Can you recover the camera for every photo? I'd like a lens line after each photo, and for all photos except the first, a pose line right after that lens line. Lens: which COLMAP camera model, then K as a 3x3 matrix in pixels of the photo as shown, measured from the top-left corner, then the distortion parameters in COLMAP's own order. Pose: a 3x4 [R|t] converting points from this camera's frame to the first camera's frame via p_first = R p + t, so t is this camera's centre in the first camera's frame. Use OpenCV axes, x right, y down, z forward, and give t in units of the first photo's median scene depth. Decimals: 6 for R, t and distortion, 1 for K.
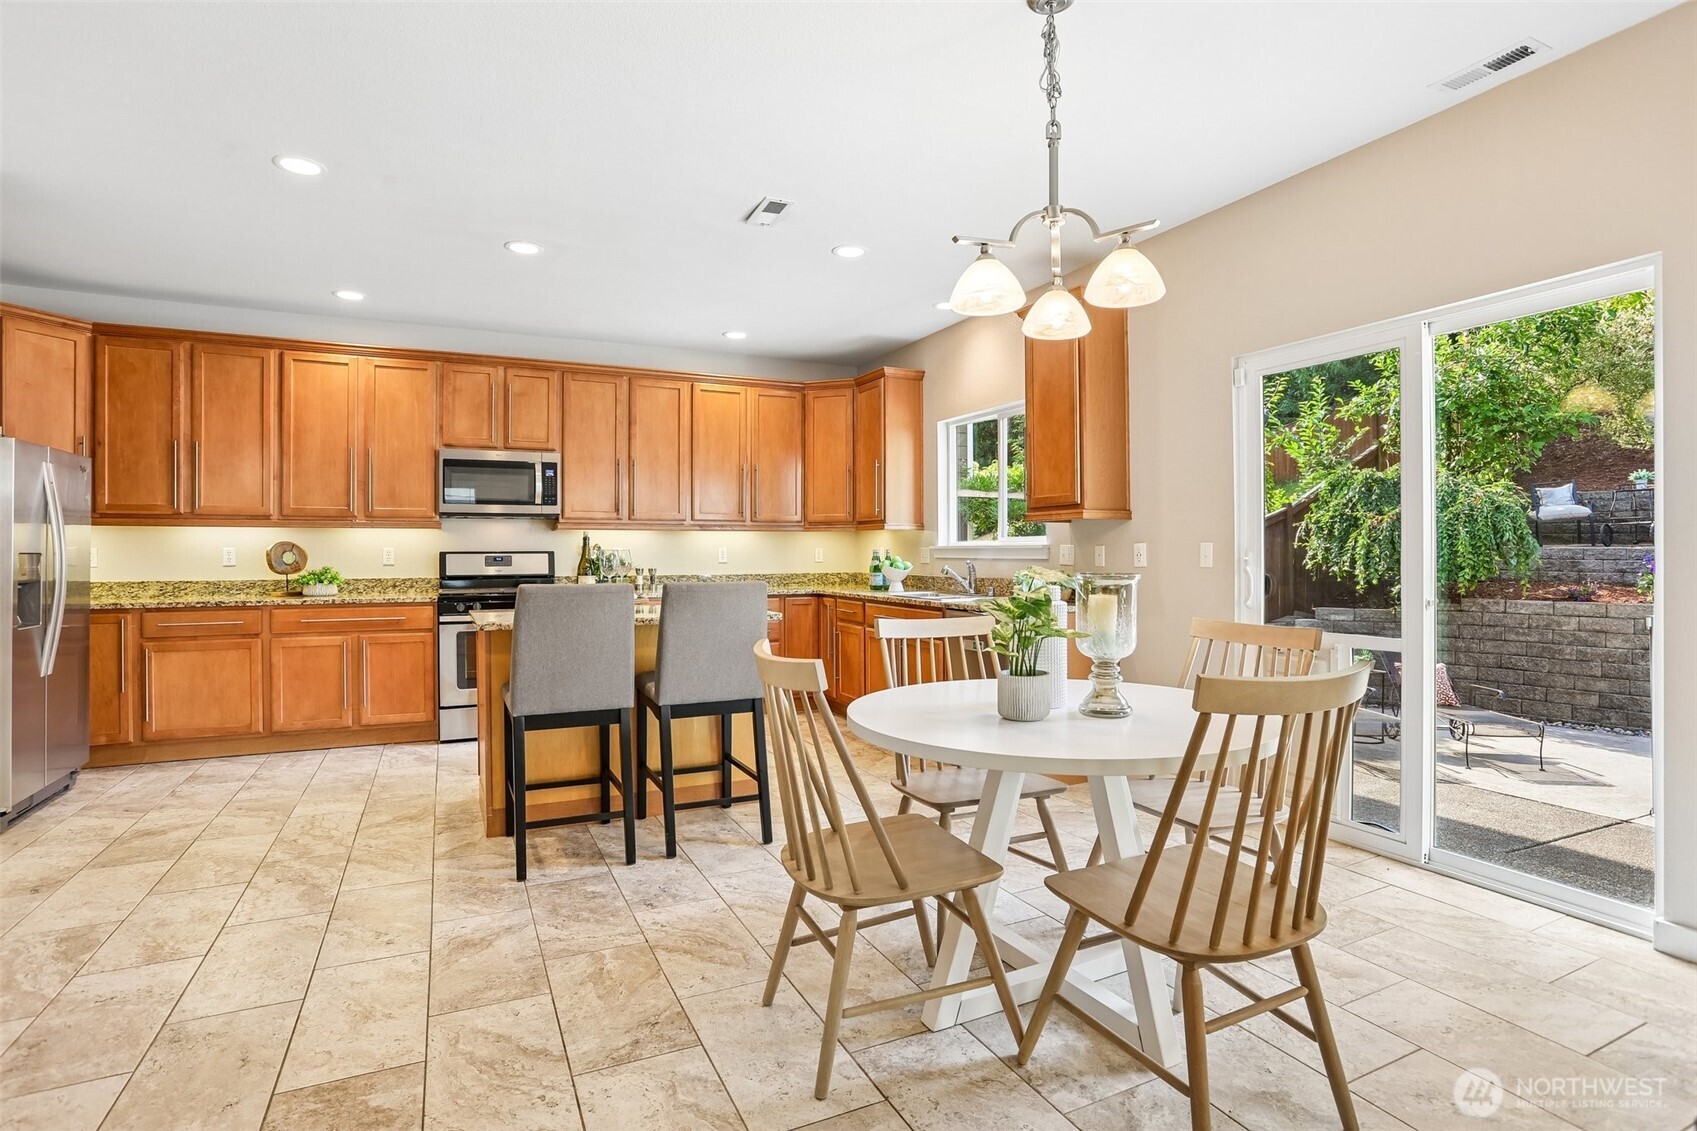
lens RADIAL K [[868.8, 0, 855.2], [0, 868.8, 556.0], [0, 0, 1]] dist [-0.055514, 0.026719]
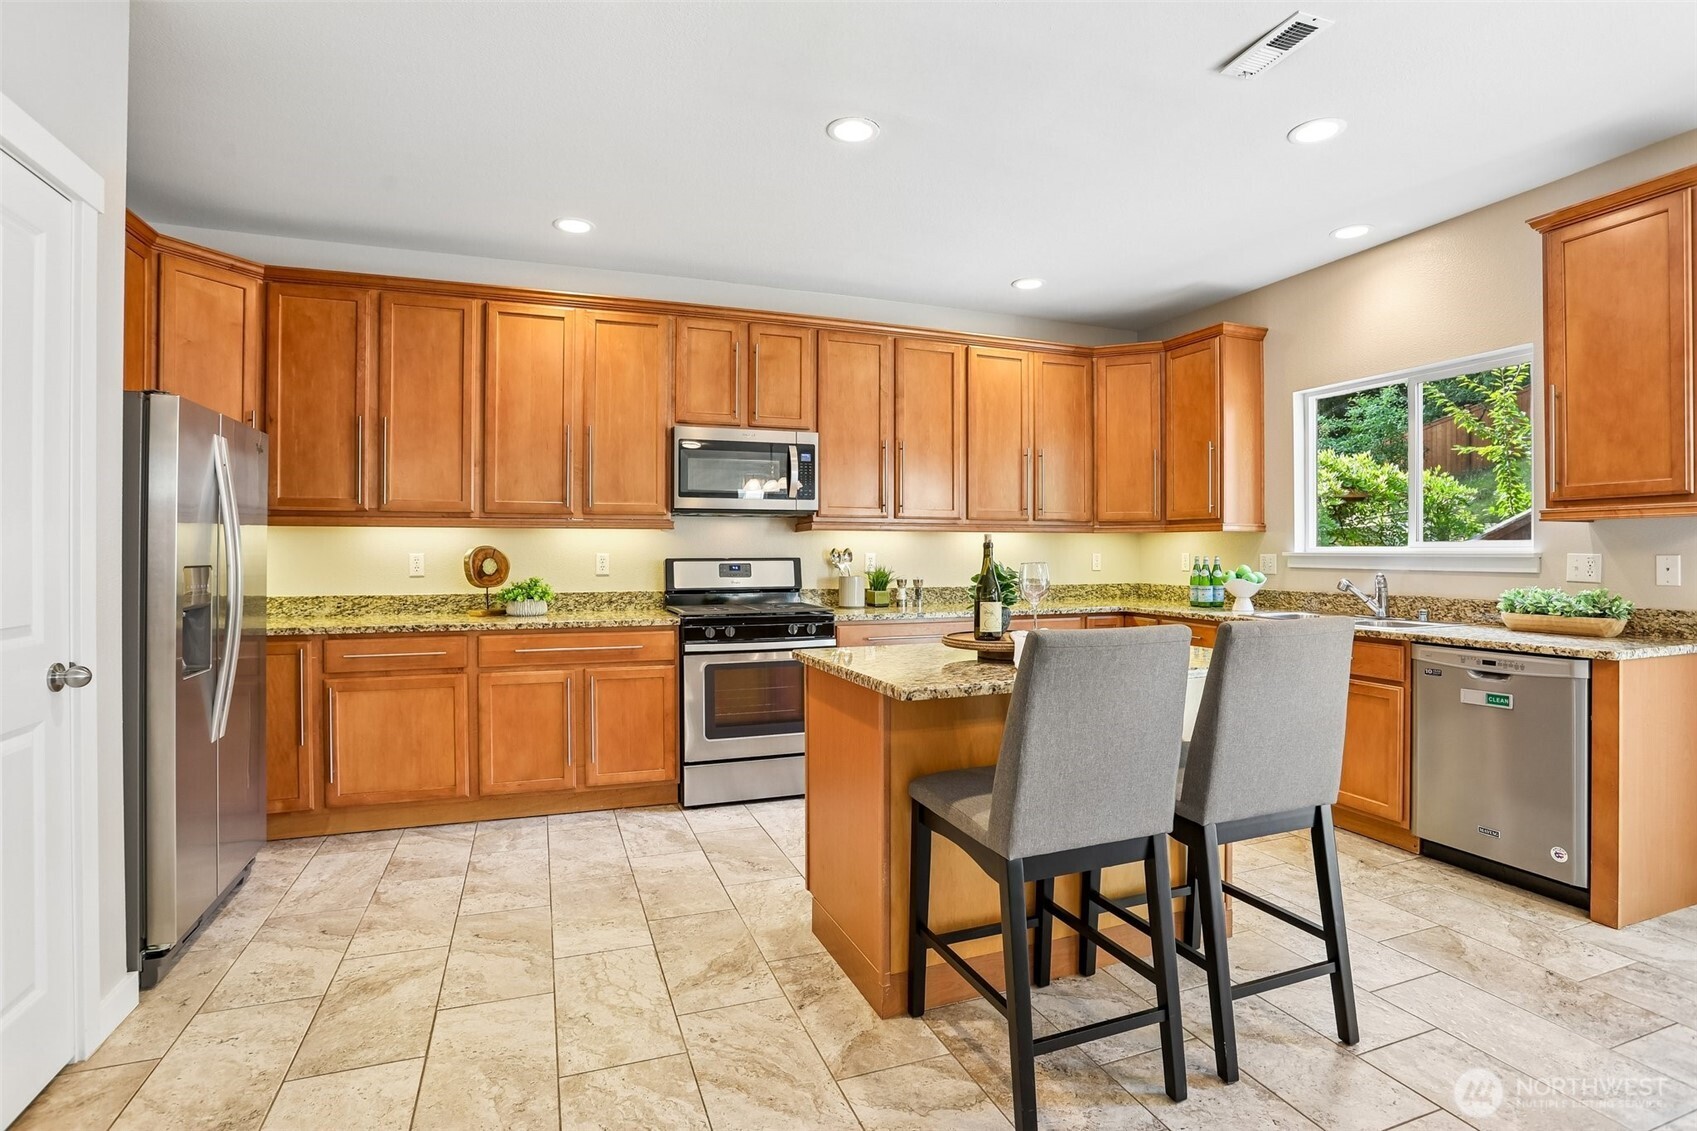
lens RADIAL K [[840.9, 0, 850.6], [0, 840.9, 555.8], [0, 0, 1]] dist [-0.075927, 0.033618]
pose [[0.996920, 0.002258, -0.078389, -0.284870], [-0.002171, 0.999997, 0.001205, -0.009853], [0.078391, -0.001031, 0.996922, 0.275740]]
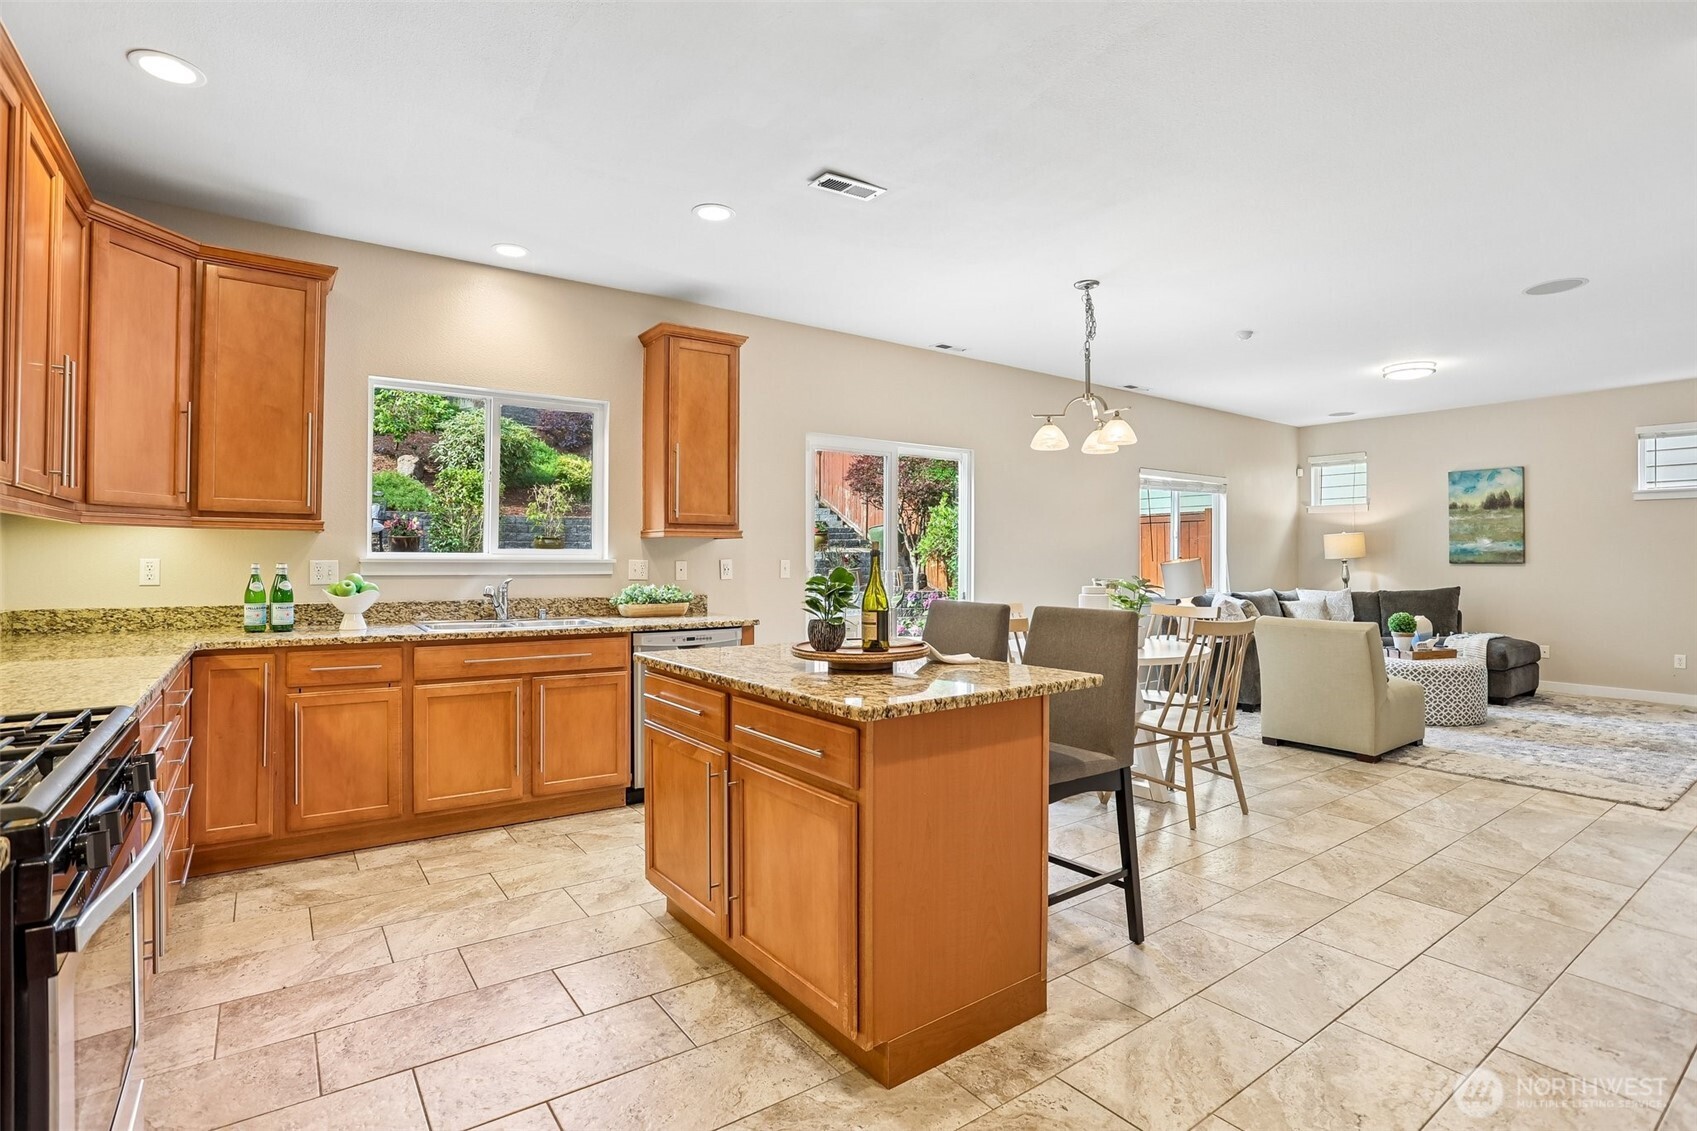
lens RADIAL K [[834.3, 0, 849.9], [0, 834.3, 554.6], [0, 0, 1]] dist [-0.069919, 0.032378]
pose [[-0.193967, 0.005837, 0.980991, -0.712673], [0.000413, 0.999983, -0.005868, -0.012254], [-0.981008, -0.000733, -0.193966, 0.889831]]
